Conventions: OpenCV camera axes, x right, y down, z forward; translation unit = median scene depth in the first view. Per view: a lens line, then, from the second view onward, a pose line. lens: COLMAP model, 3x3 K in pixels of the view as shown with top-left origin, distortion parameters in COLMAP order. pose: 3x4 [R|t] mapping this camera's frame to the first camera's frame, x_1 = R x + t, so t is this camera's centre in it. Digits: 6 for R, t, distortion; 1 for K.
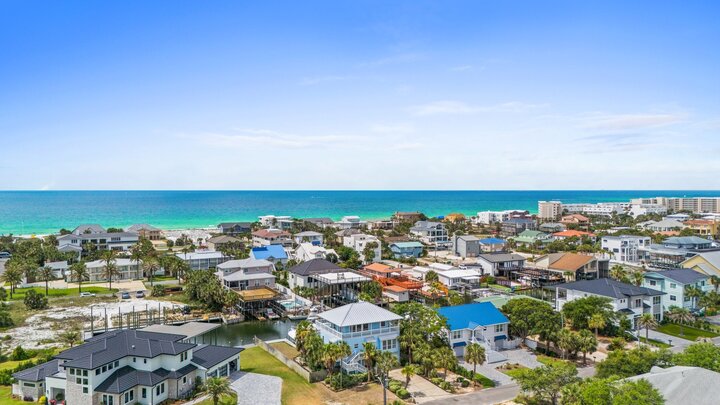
lens RADIAL K [[524.5, 0, 360.0], [0, 524.5, 202.5], [0, 0, 1]] dist [0.045120, -0.000602]
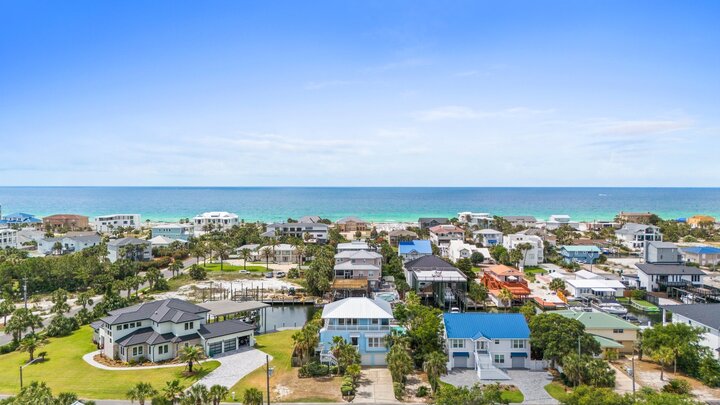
lens RADIAL K [[508.4, 0, 360.0], [0, 508.4, 202.5], [0, 0, 1]] dist [0.045995, -0.002567]
pose [[0.890130, 0.018189, -0.455344, 0.413054], [-0.015092, 0.999832, 0.010435, -0.005277], [0.455457, -0.002417, 0.890255, 0.109360]]
